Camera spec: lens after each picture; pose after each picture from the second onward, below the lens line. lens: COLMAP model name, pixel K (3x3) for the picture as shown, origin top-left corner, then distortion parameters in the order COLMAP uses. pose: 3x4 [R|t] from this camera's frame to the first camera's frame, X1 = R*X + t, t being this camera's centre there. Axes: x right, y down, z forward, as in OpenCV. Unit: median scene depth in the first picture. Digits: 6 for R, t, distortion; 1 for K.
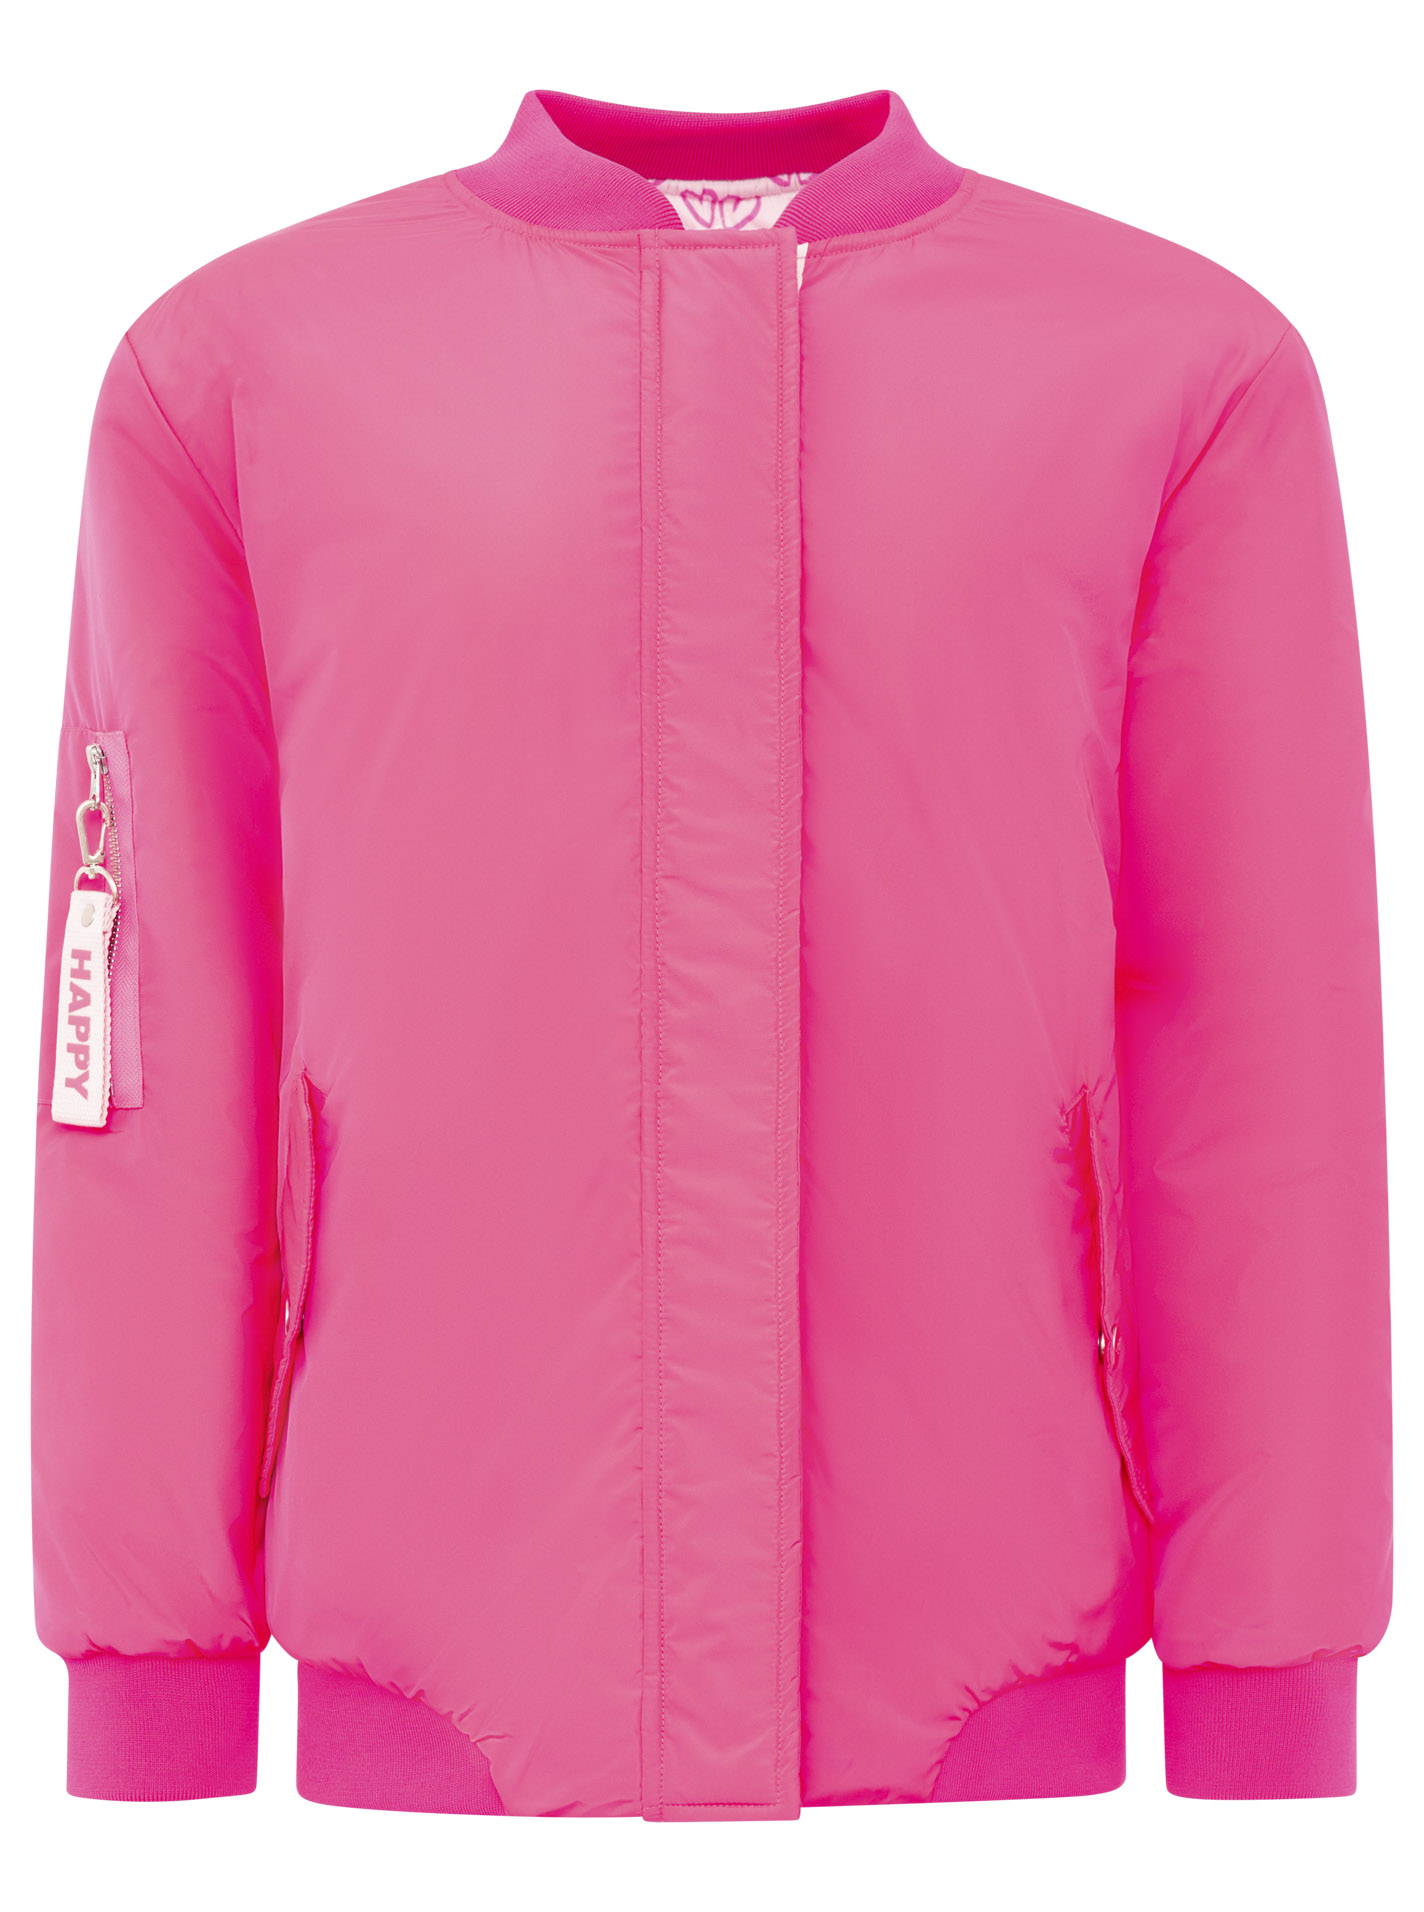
lens RADIAL K [[2683.3, 0, 712.2], [0, 2683.3, 956.2], [0, 0, 1]] dist [0.310352, 0.000000]
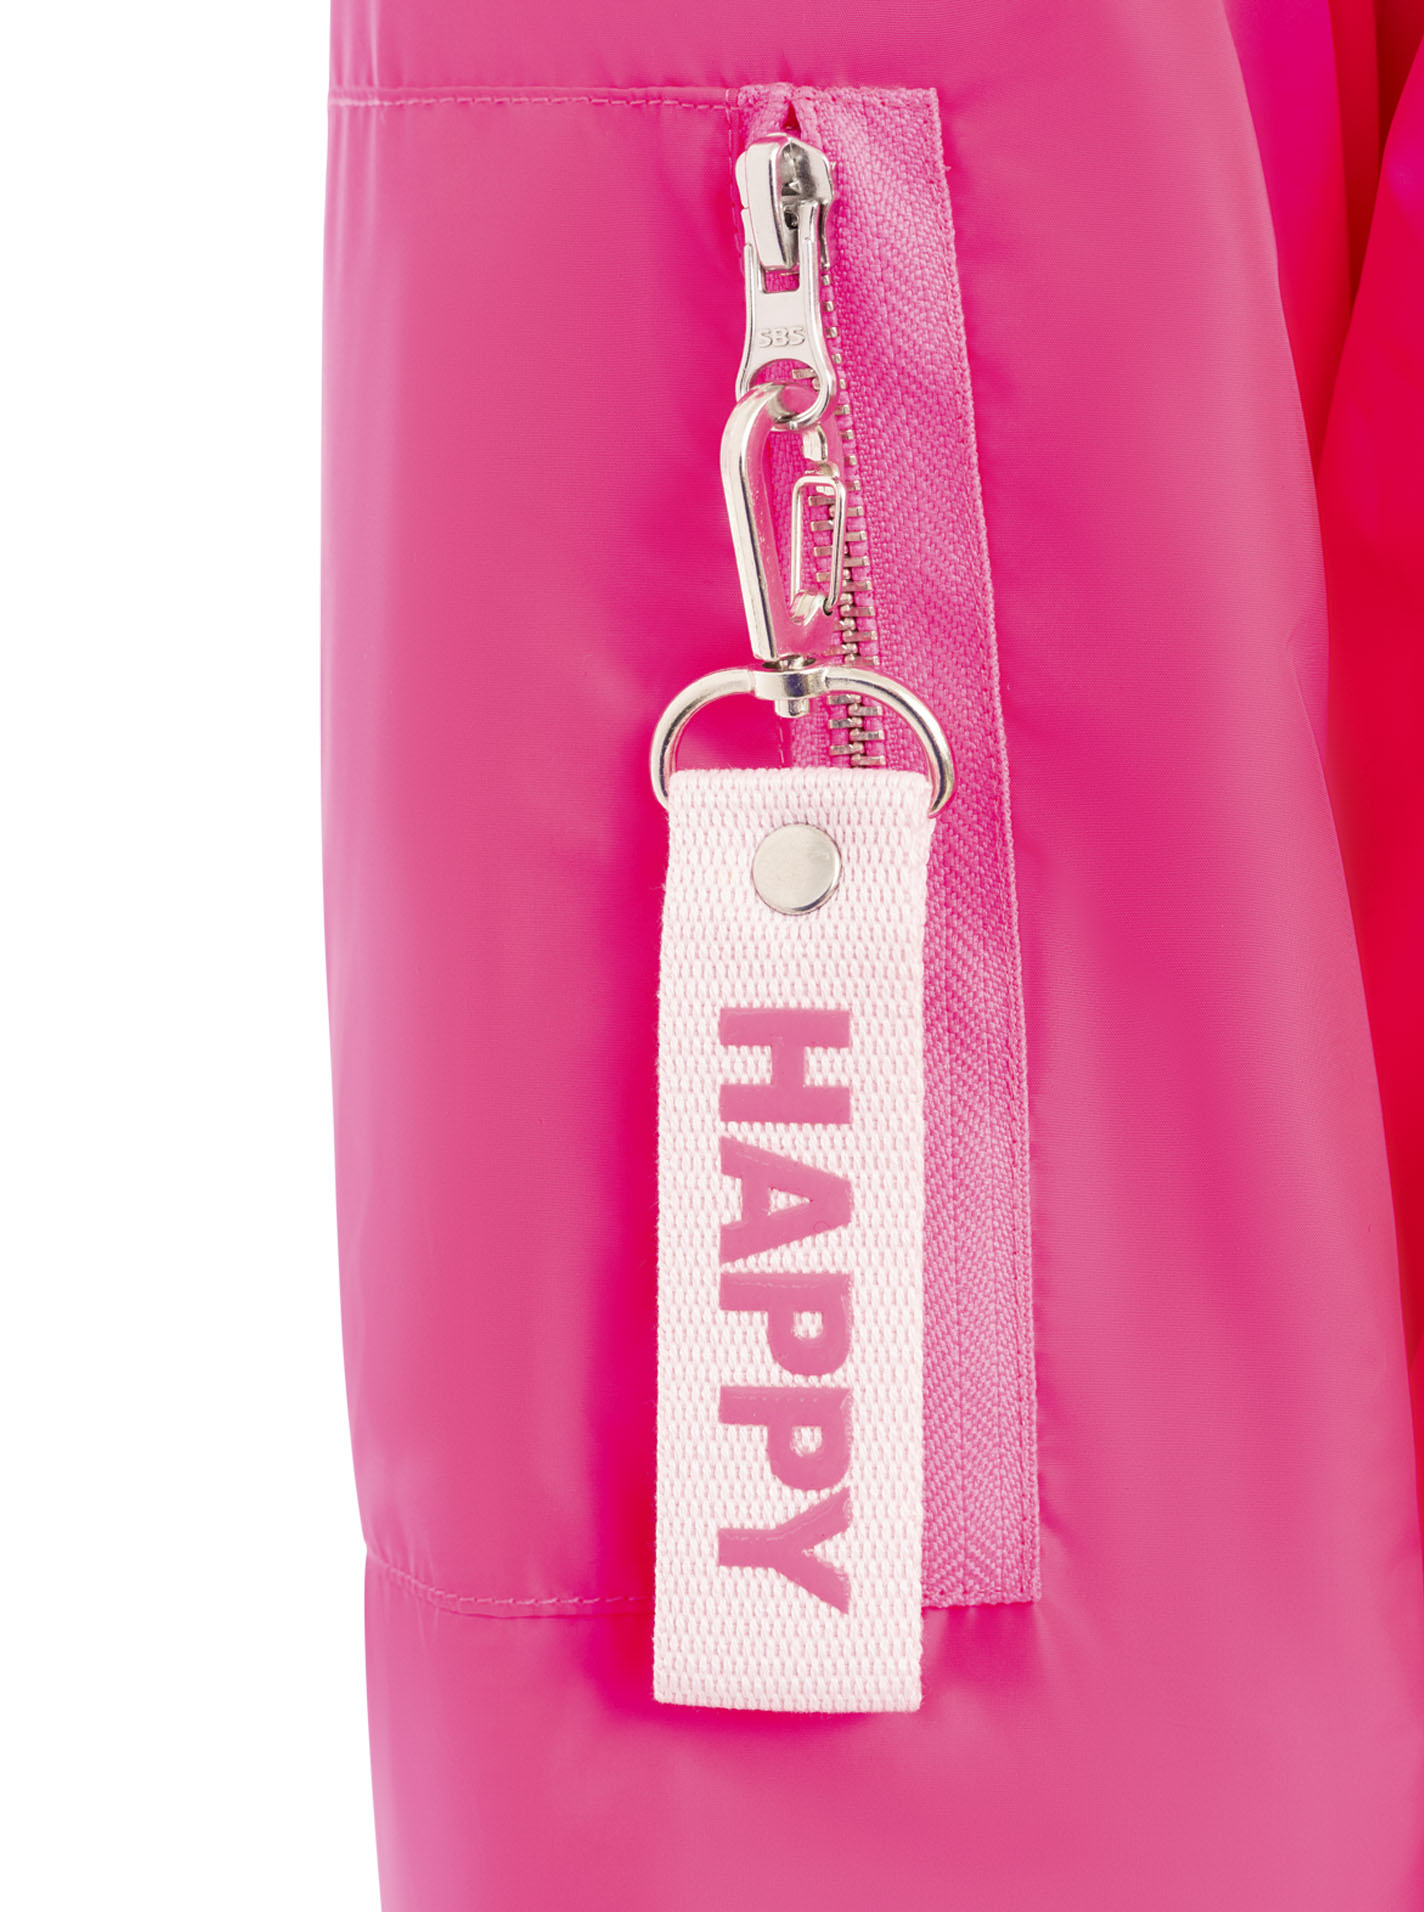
lens RADIAL K [[2683.3, 0, 712.0], [0, 2683.3, 953.0], [0, 0, 1]] dist [0.310352, 0.000000]
pose [[0.737018, -0.015102, -0.675705, -0.069988], [0.021082, 0.999778, 0.000651, -0.007659], [0.675545, -0.014725, 0.737172, 0.814557]]
